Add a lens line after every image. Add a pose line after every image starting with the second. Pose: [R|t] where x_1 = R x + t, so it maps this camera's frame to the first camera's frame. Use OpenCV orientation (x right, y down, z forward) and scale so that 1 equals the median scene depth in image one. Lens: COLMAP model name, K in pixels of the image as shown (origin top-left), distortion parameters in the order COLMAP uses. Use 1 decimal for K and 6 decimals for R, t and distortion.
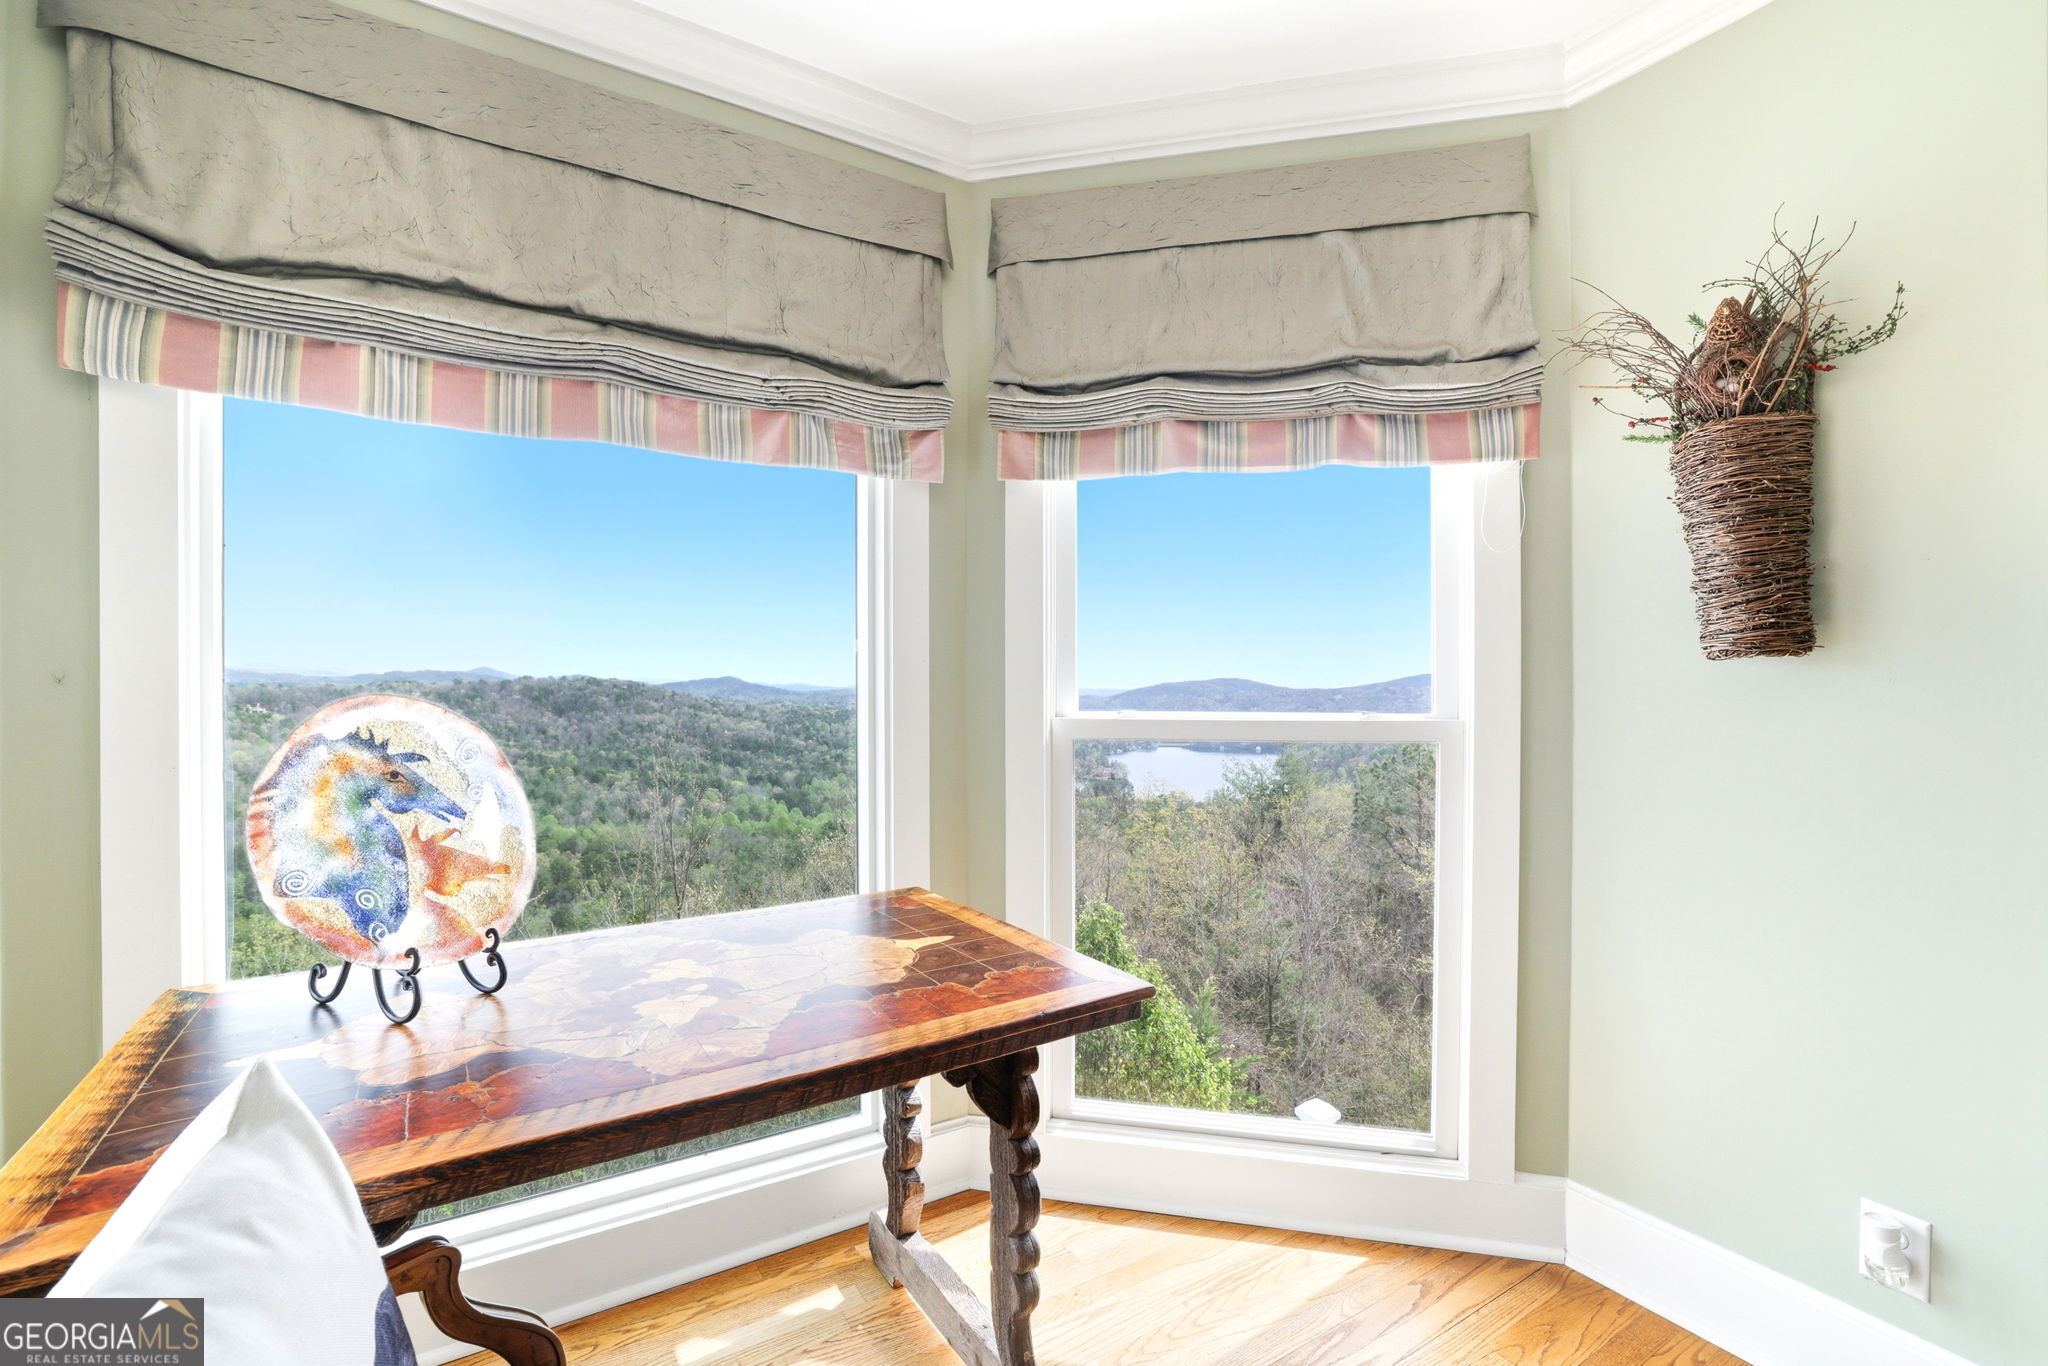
lens RADIAL K [[882.5, 0, 1041.5], [0, 882.5, 682.1], [0, 0, 1]] dist [0.001025, 0.000007]
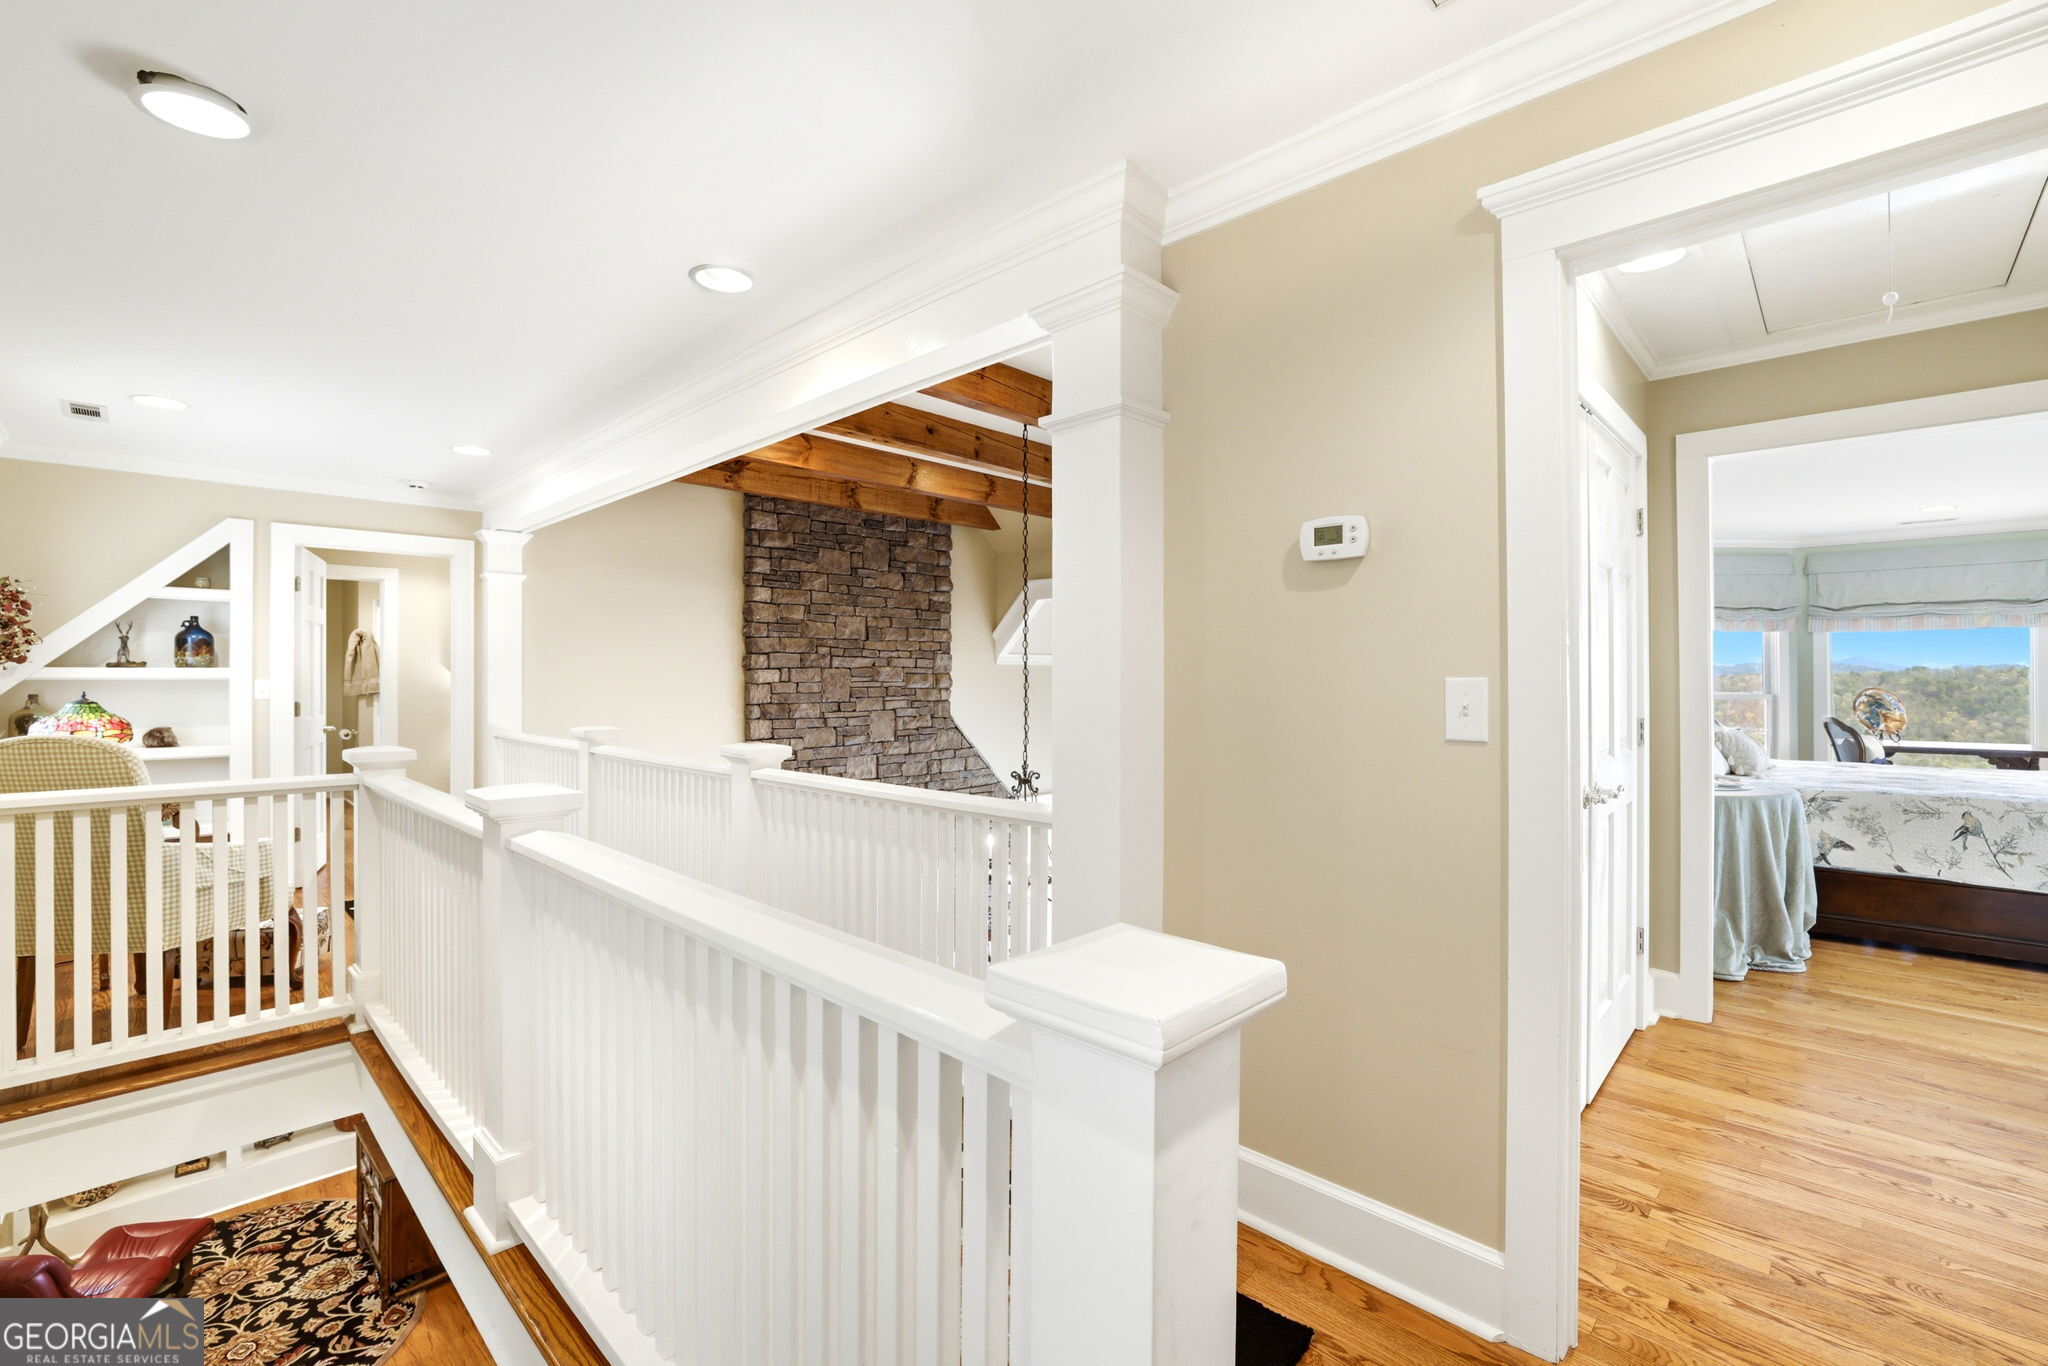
lens RADIAL K [[882.5, 0, 1018.2], [0, 882.5, 686.3], [0, 0, 1]] dist [0.001025, 0.000007]
pose [[0.245310, 0.006145, -0.969425, 2.968986], [0.005971, 0.999951, 0.007849, -0.069713], [0.969426, -0.007714, 0.245261, -4.980348]]
